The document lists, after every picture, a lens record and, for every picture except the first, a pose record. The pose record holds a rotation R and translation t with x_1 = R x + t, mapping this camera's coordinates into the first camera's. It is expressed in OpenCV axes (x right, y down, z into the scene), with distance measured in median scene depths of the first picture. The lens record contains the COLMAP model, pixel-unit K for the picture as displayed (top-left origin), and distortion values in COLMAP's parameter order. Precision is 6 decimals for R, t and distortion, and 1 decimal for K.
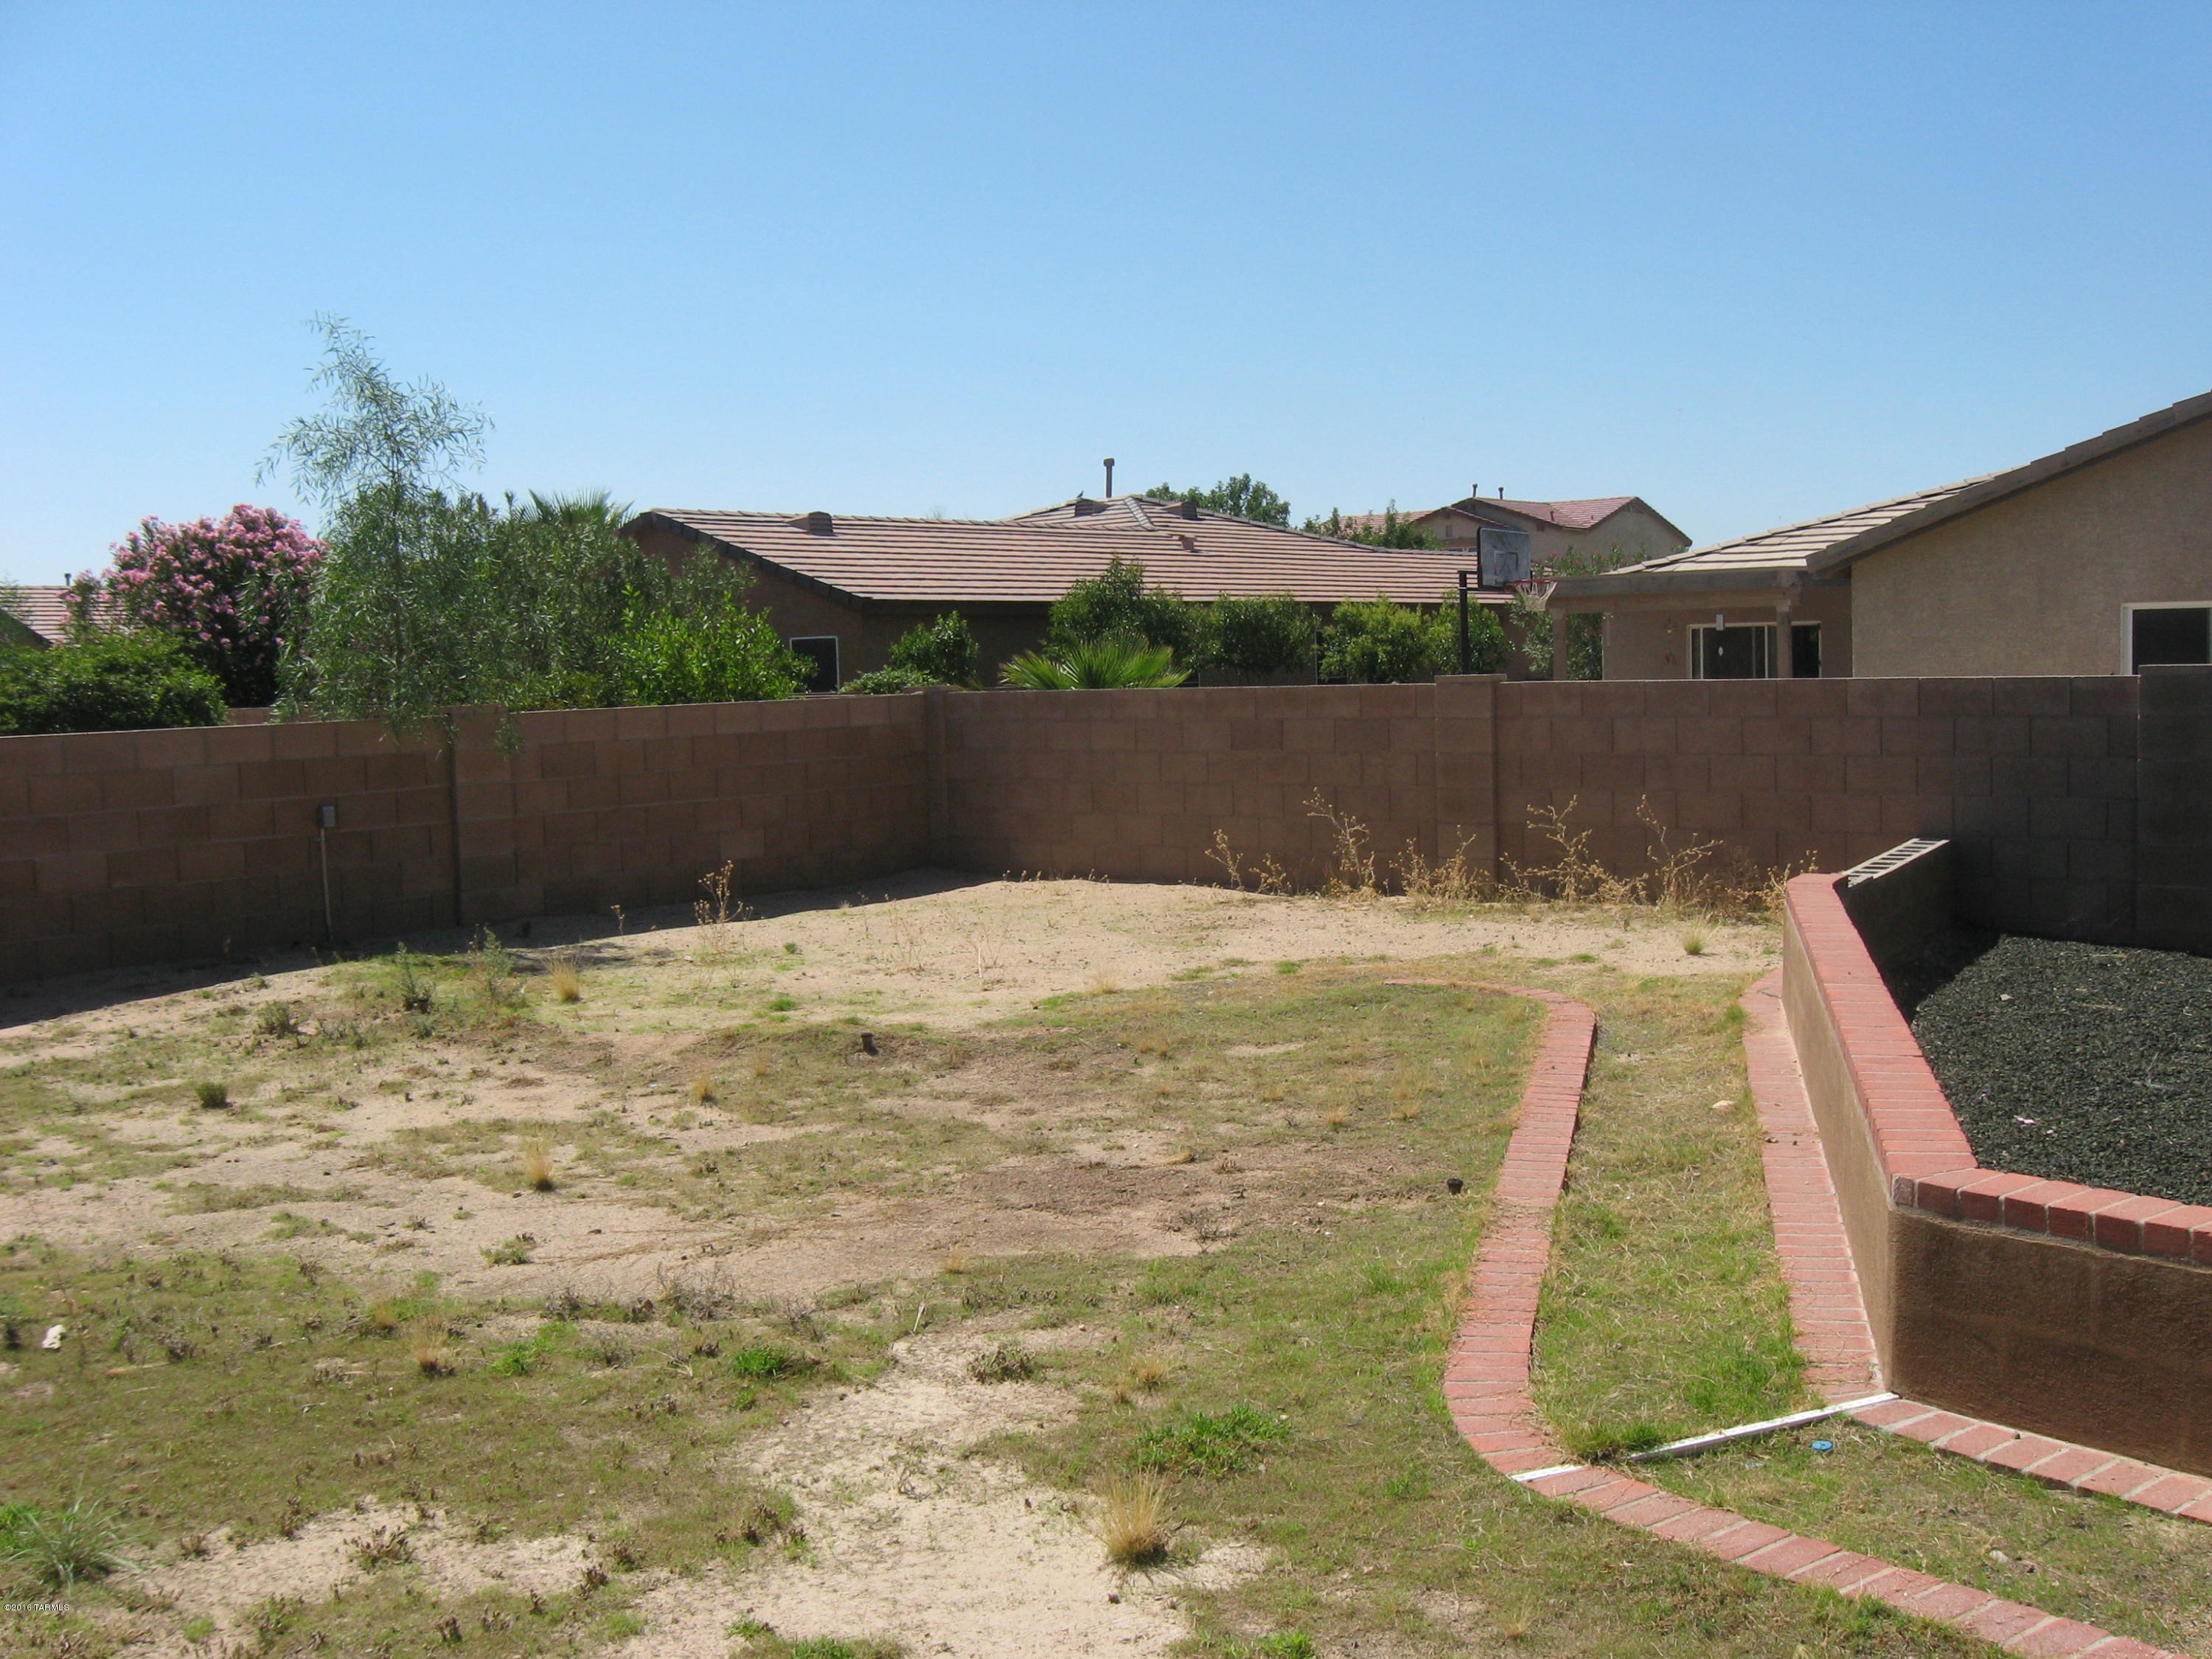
lens RADIAL K [[2342.1, 0, 1119.4], [0, 2342.1, 828.4], [0, 0, 1]] dist [-0.142882, 0.069358]
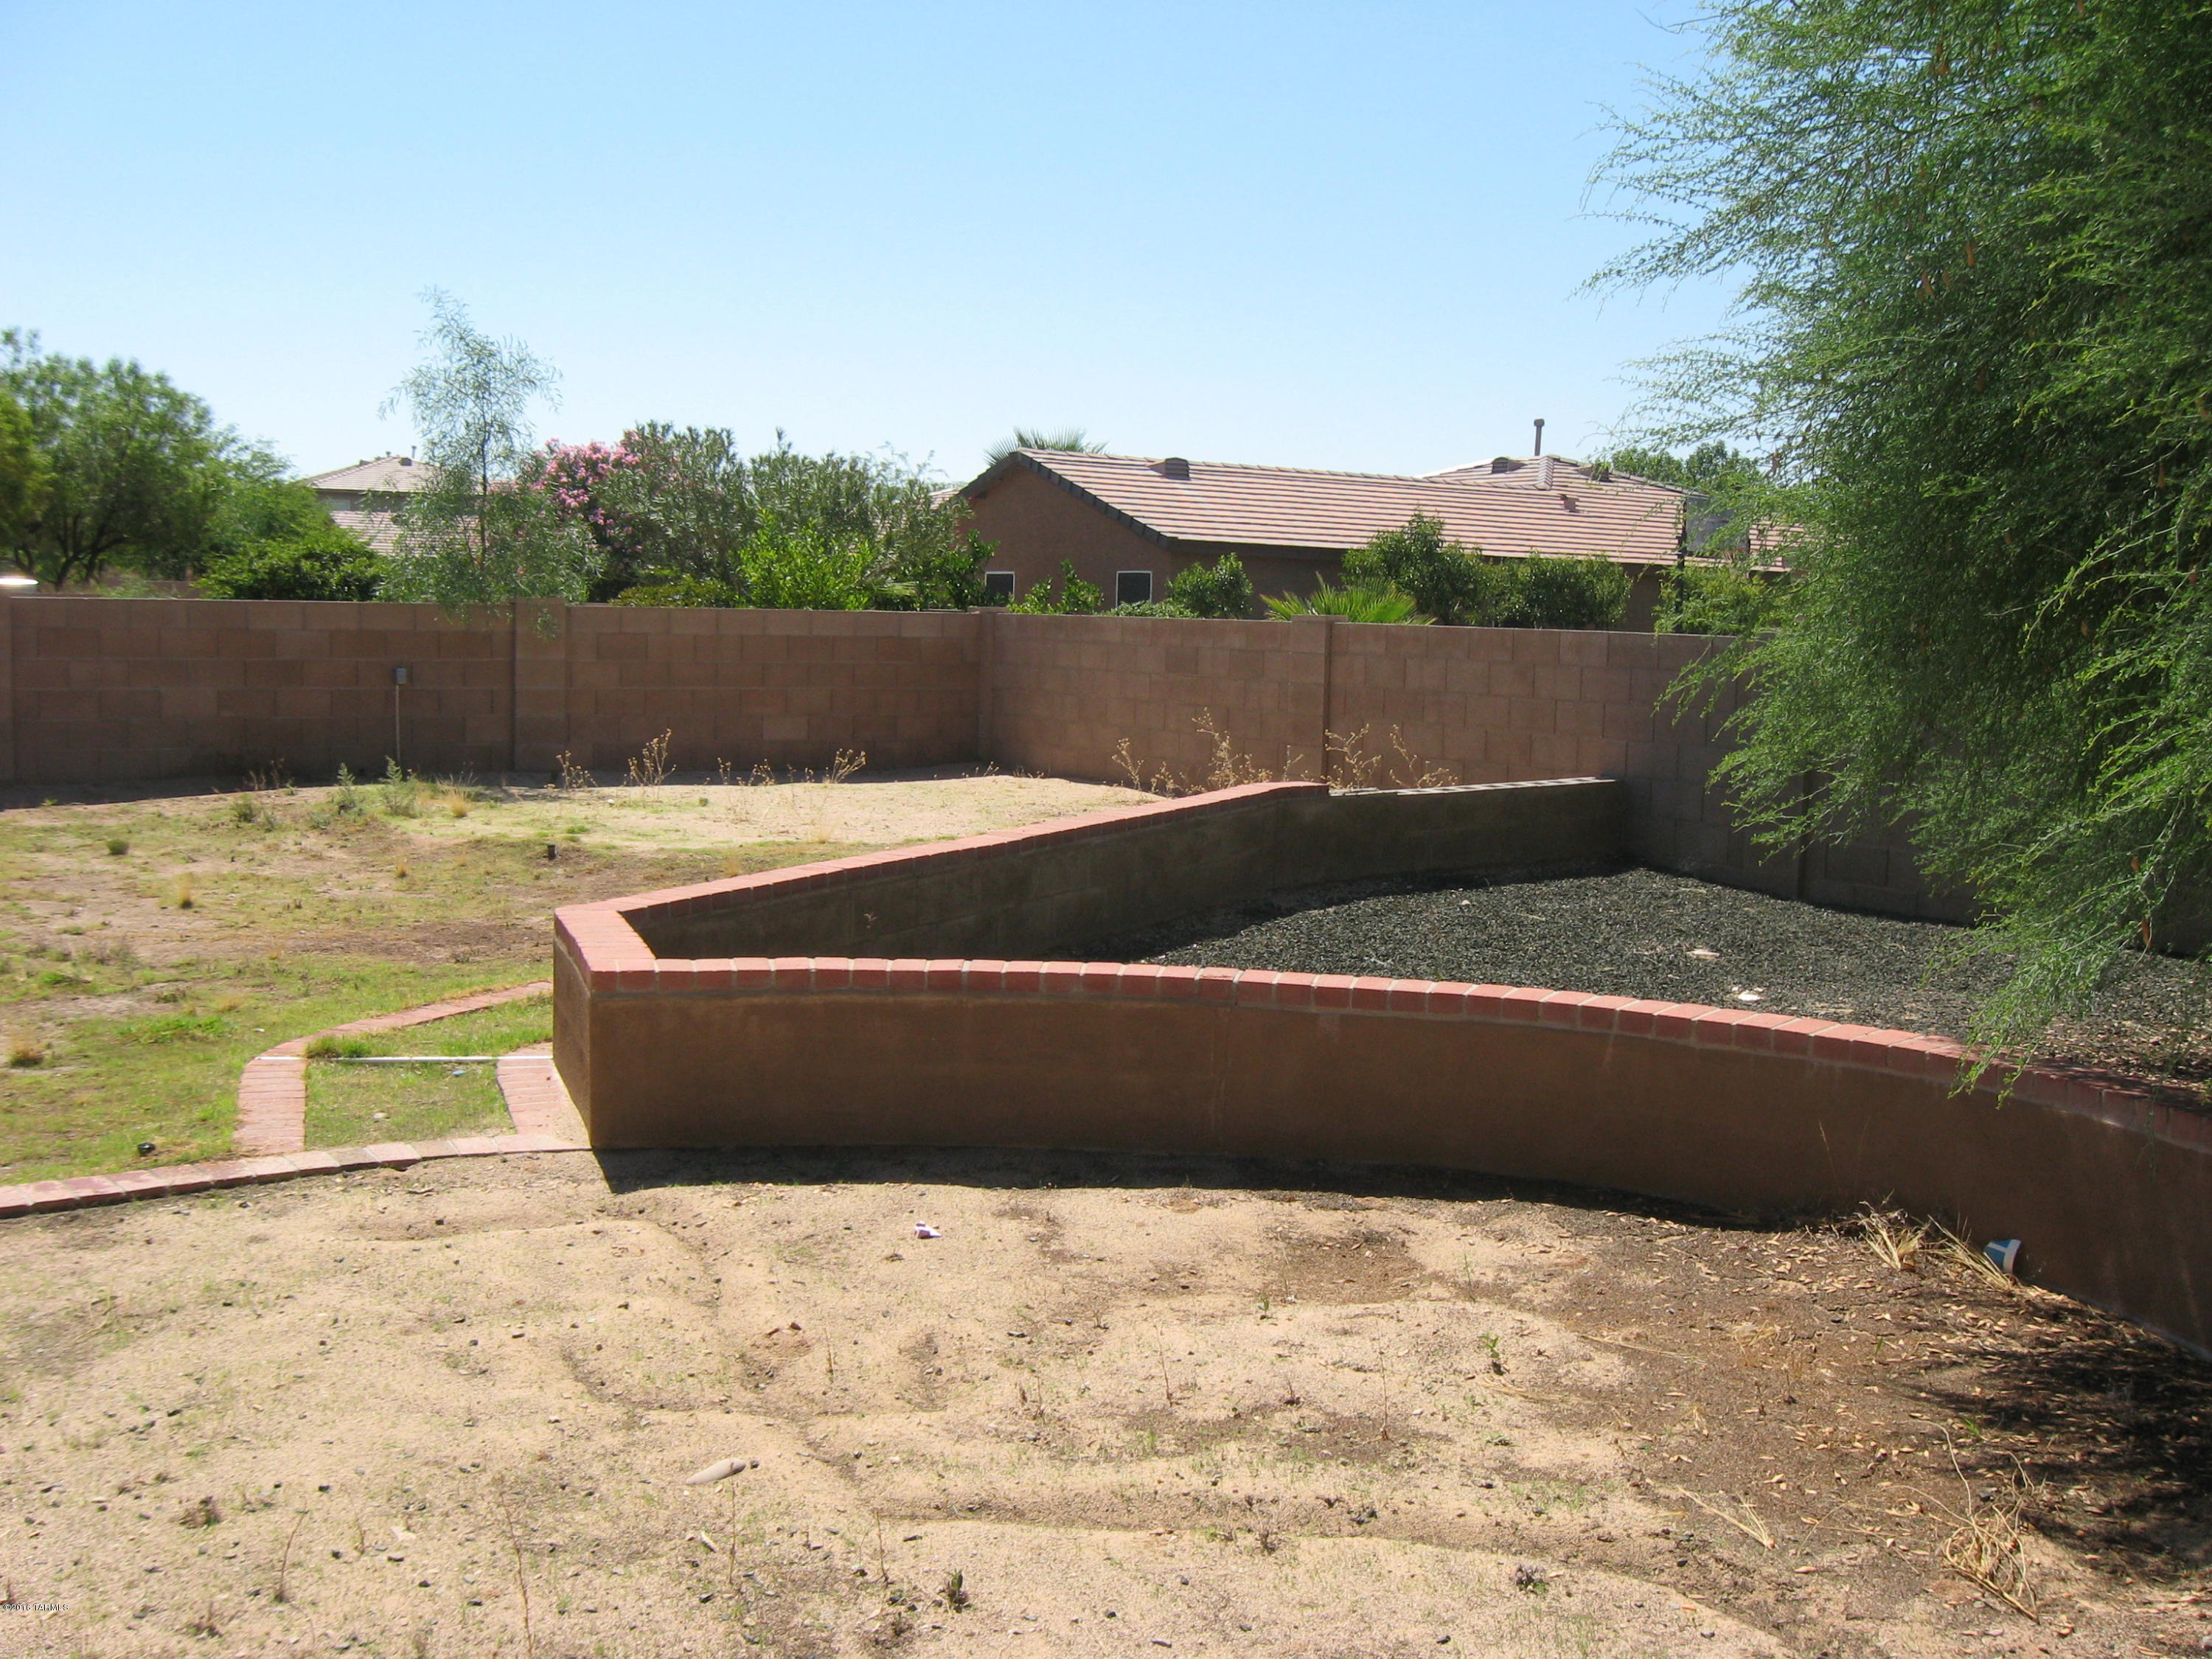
lens RADIAL K [[2342.1, 0, 1119.4], [0, 2342.1, 828.4], [0, 0, 1]] dist [-0.142882, 0.069358]
pose [[0.953639, 0.080208, -0.290068, 0.205184], [-0.073921, 0.996732, 0.032583, 0.003949], [0.291733, -0.009631, 0.956451, -0.062459]]
